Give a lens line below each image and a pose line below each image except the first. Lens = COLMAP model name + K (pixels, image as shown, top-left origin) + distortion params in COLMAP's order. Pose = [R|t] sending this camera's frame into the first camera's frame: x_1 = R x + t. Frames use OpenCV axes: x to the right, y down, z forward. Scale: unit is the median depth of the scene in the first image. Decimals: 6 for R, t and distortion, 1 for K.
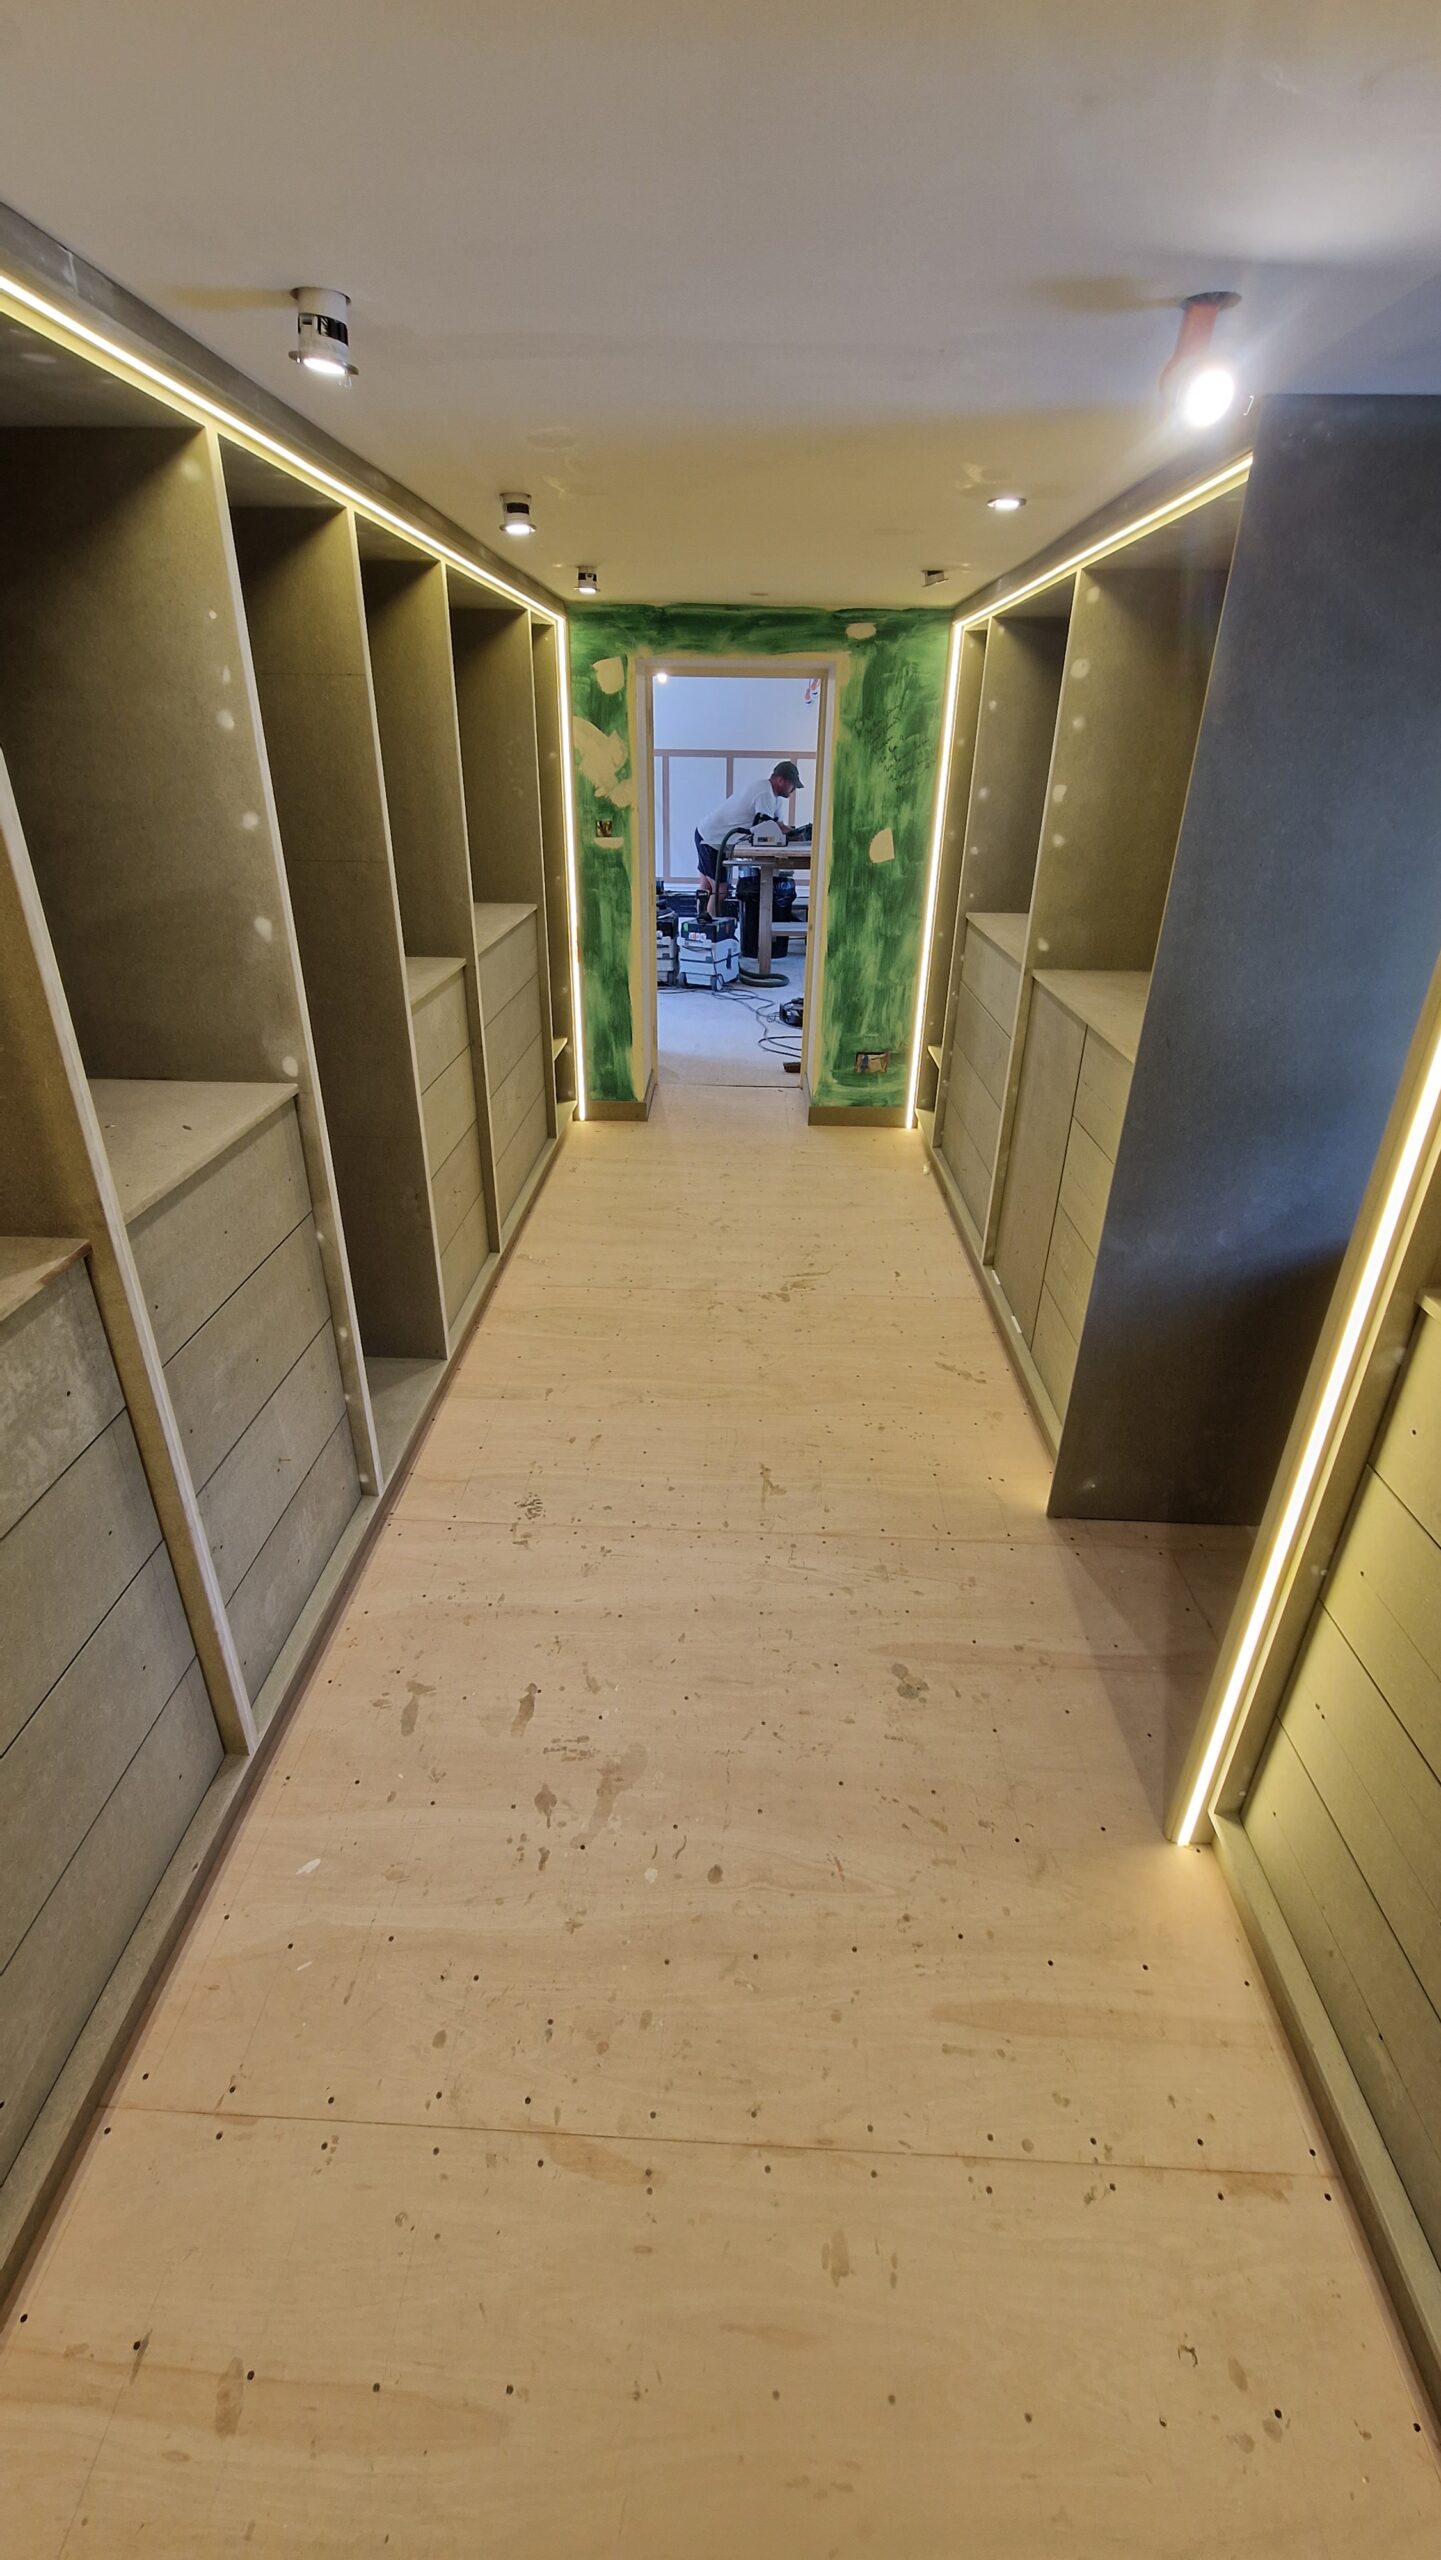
lens RADIAL K [[1039.7, 0, 717.2], [0, 1039.7, 1252.3], [0, 0, 1]] dist [0.004257, -0.003394]
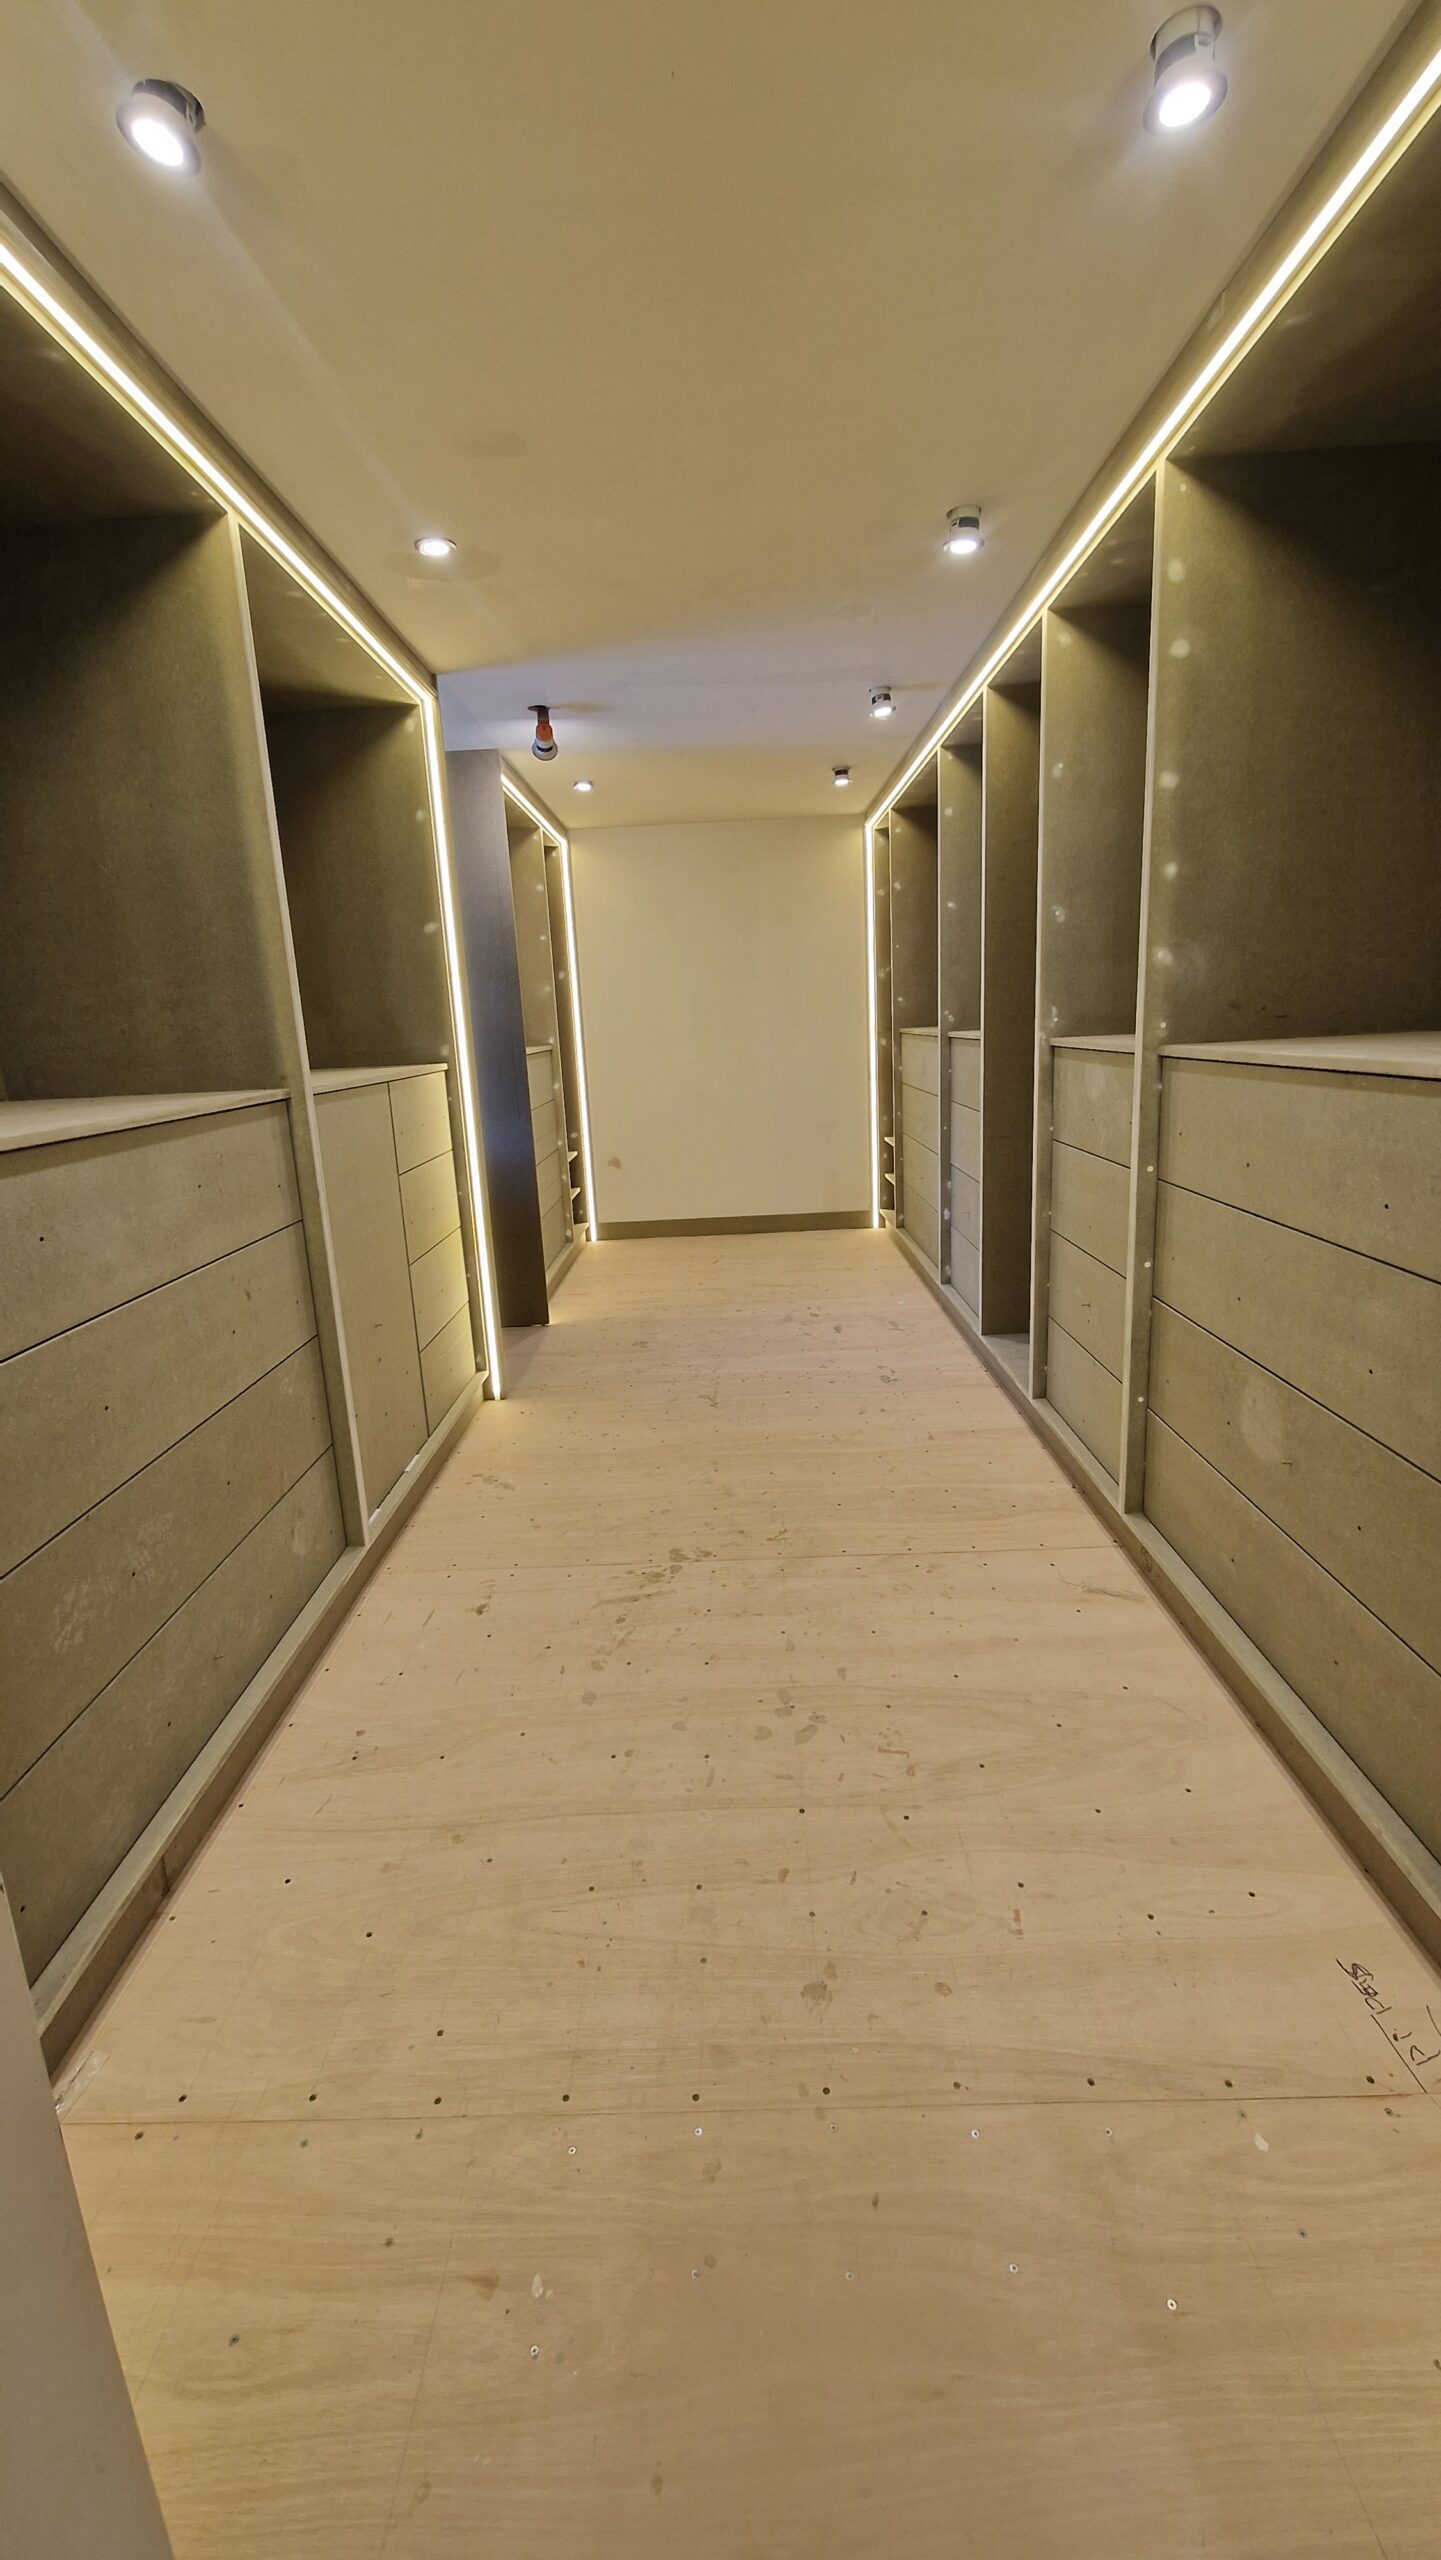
lens RADIAL K [[1039.7, 0, 729.7], [0, 1039.7, 1261.1], [0, 0, 1]] dist [0.004257, -0.003394]
pose [[-0.998931, 0.036495, -0.028375, 0.049147], [0.010122, 0.771590, 0.636040, -0.609040], [0.045106, 0.635073, -0.771134, 1.604898]]
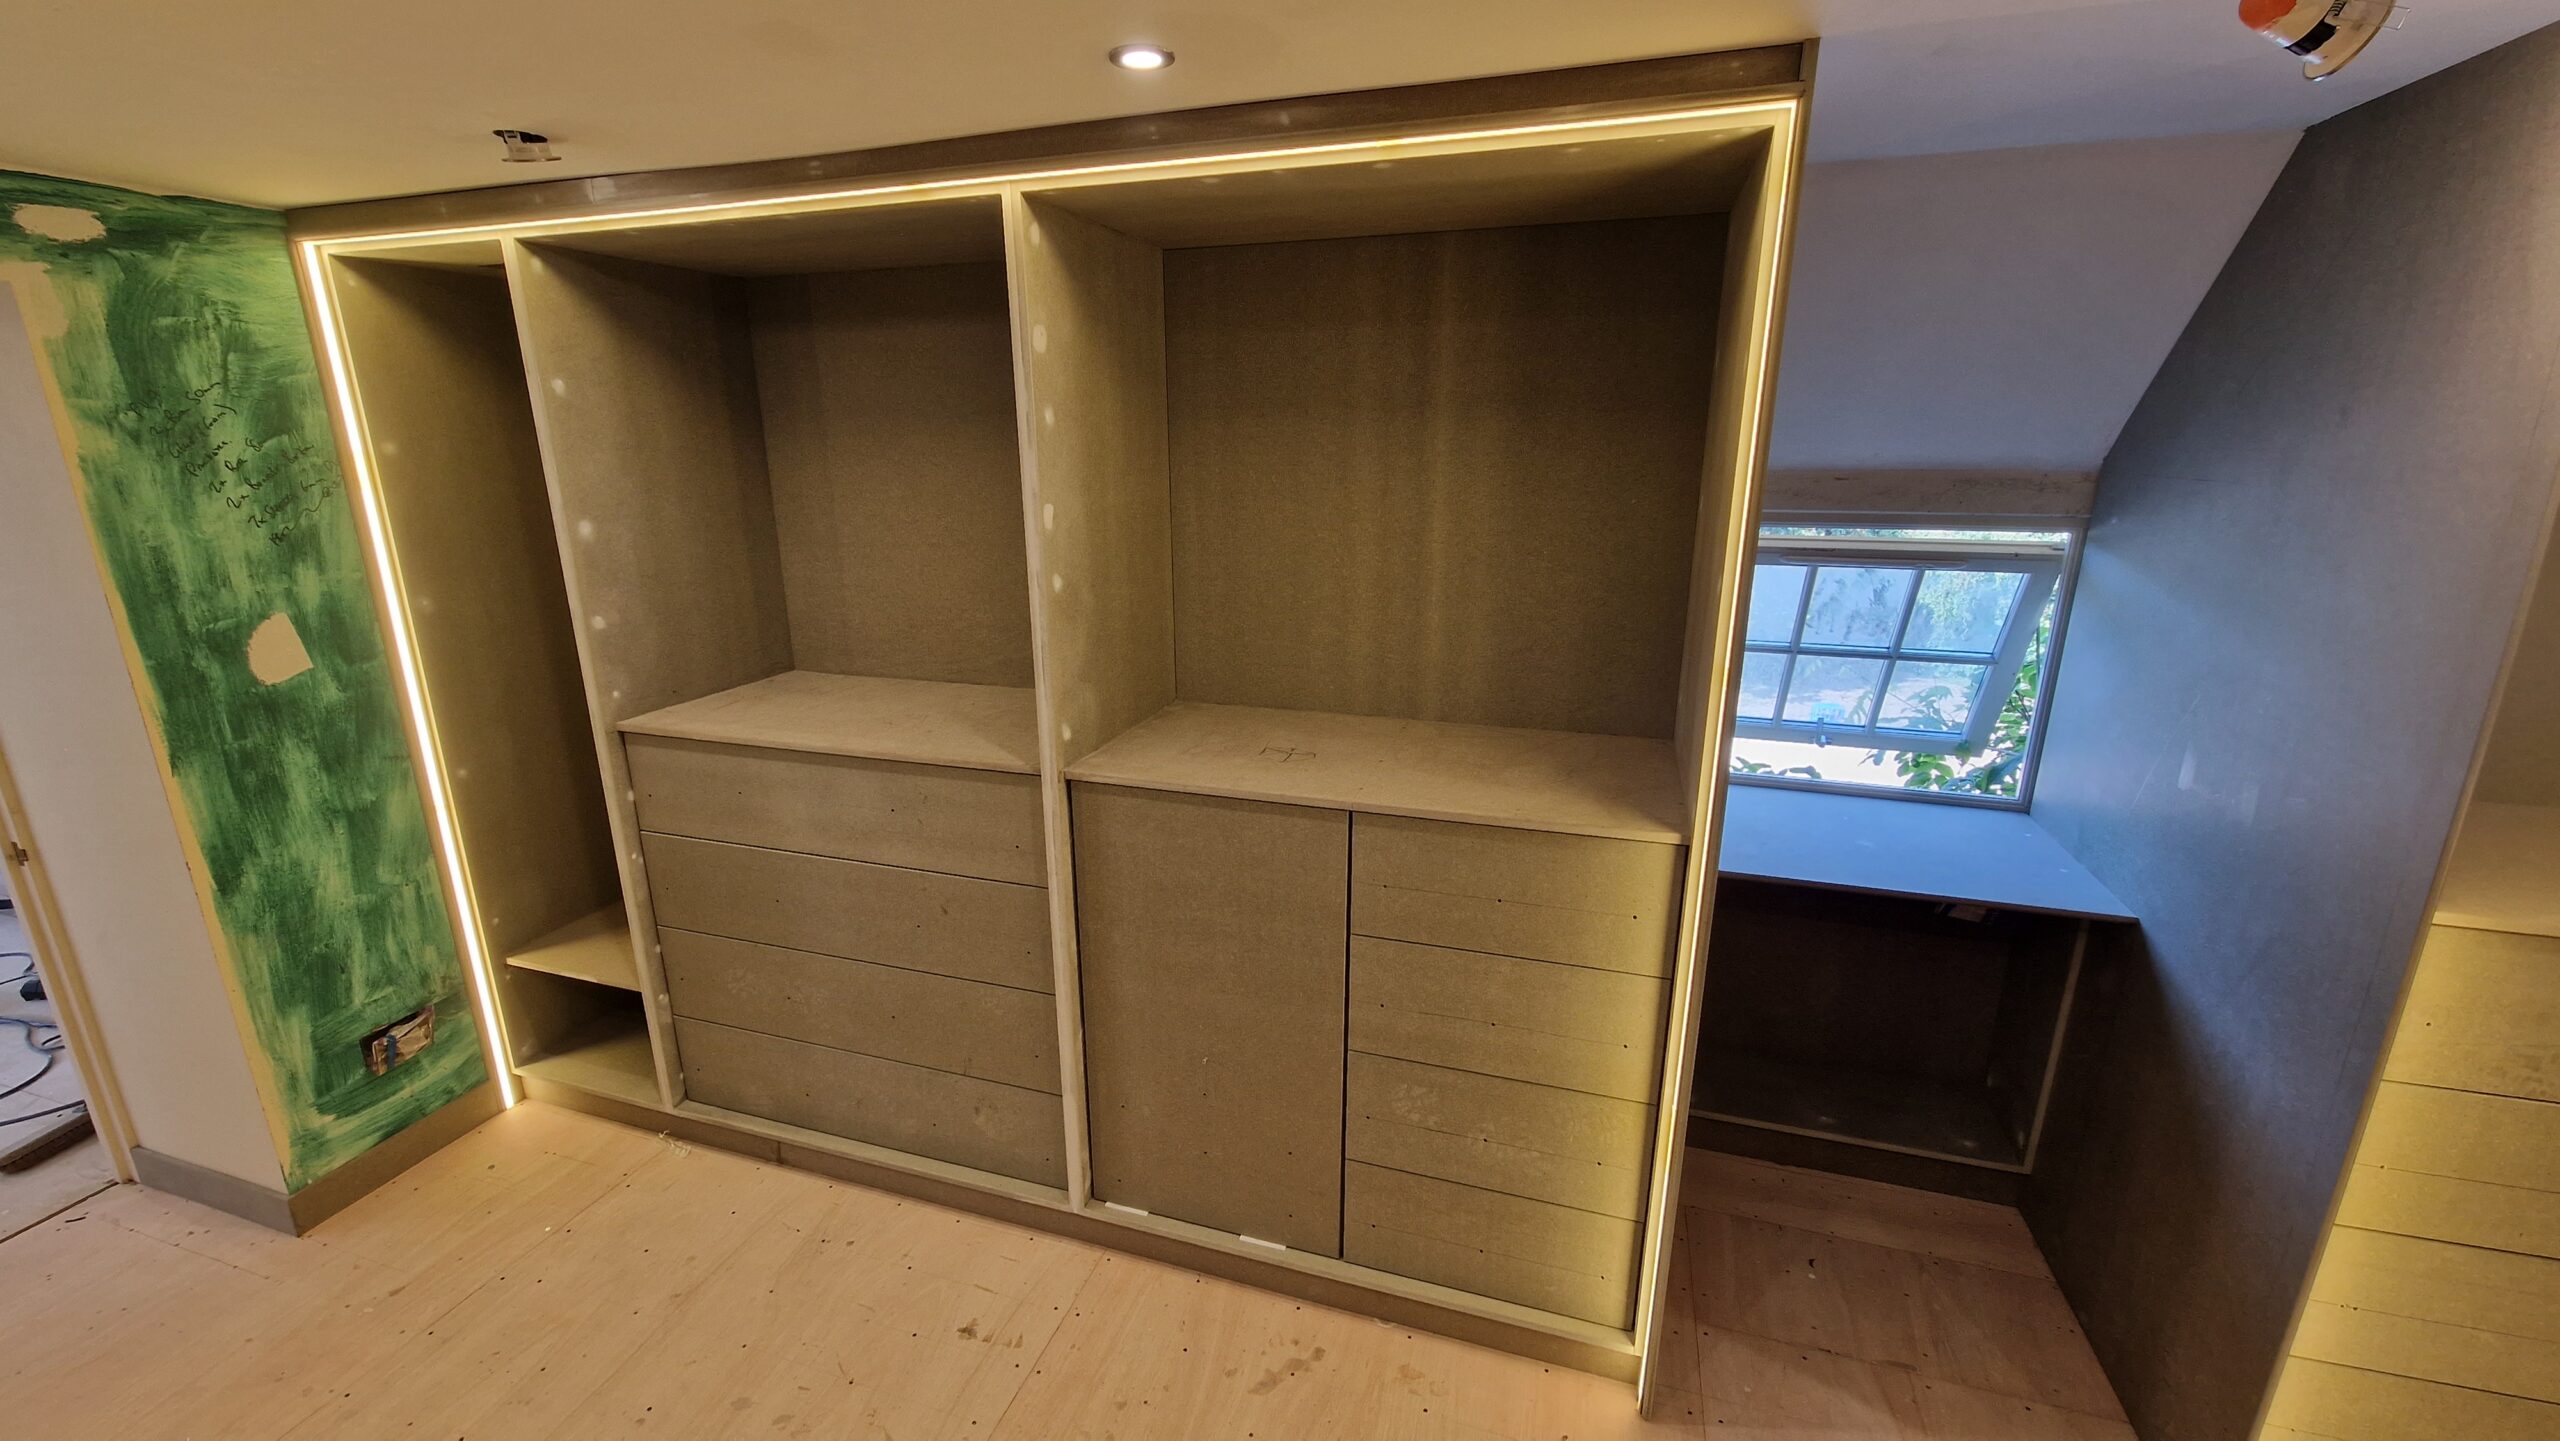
lens RADIAL K [[1039.7, 0, 1251.3], [0, 1039.7, 724.3], [0, 0, 1]] dist [0.004257, -0.003394]
pose [[0.283213, -0.276577, 0.918311, -0.249433], [0.434691, 0.890532, 0.134149, -0.334806], [-0.854888, 0.361189, 0.372436, 0.652108]]
